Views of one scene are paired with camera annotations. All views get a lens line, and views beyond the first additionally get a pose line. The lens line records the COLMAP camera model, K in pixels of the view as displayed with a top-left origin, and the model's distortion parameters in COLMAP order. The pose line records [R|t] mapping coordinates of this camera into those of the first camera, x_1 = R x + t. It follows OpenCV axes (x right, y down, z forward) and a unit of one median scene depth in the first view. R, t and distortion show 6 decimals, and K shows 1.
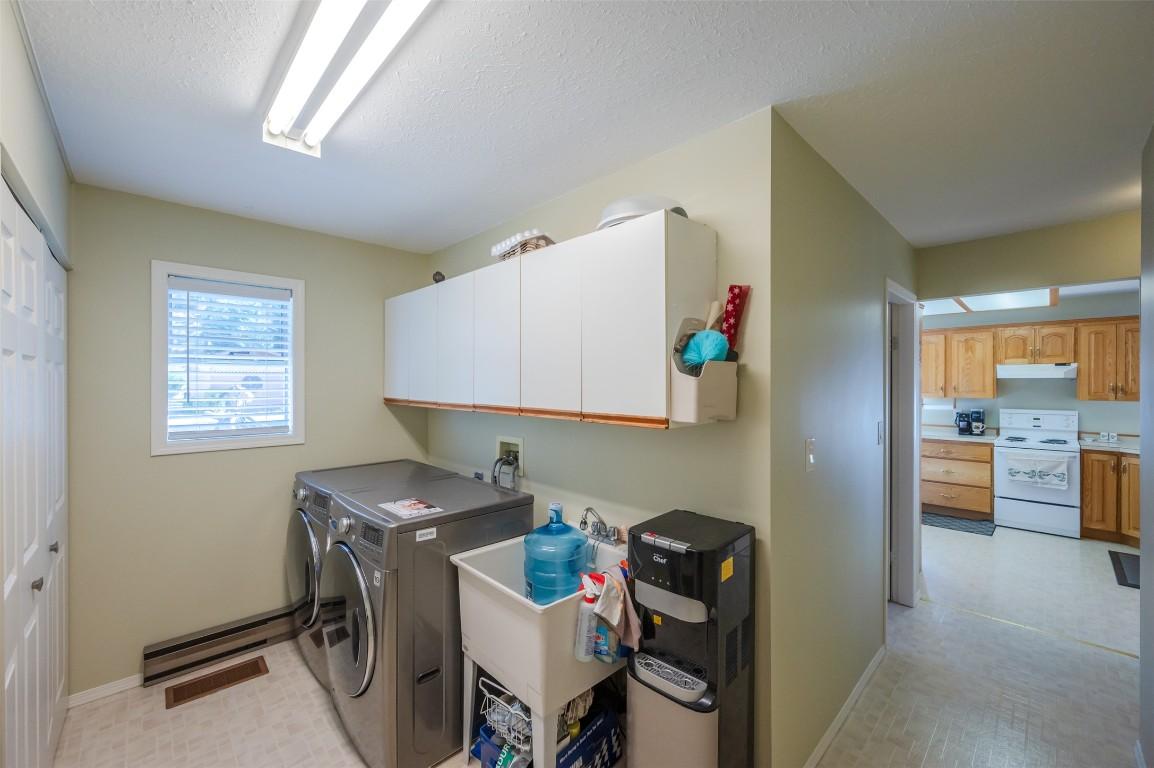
lens RADIAL K [[456.1, 0, 574.8], [0, 456.1, 380.7], [0, 0, 1]] dist [-0.000511, -0.000140]
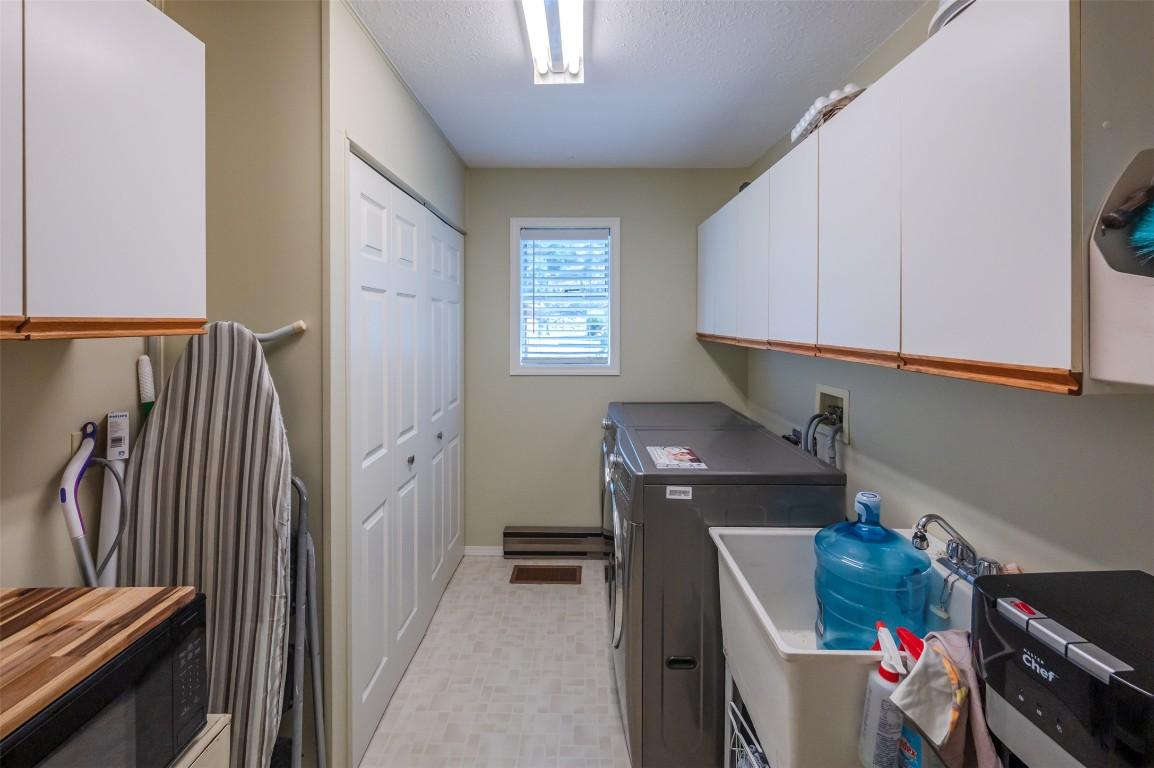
lens RADIAL K [[478.8, 0, 575.7], [0, 478.8, 324.8], [0, 0, 1]] dist [-0.001105, -0.000366]
pose [[0.716378, 0.001380, -0.697711, 0.134467], [0.005024, 0.999962, 0.007136, 0.021475], [0.697694, -0.008618, 0.716344, 0.223094]]
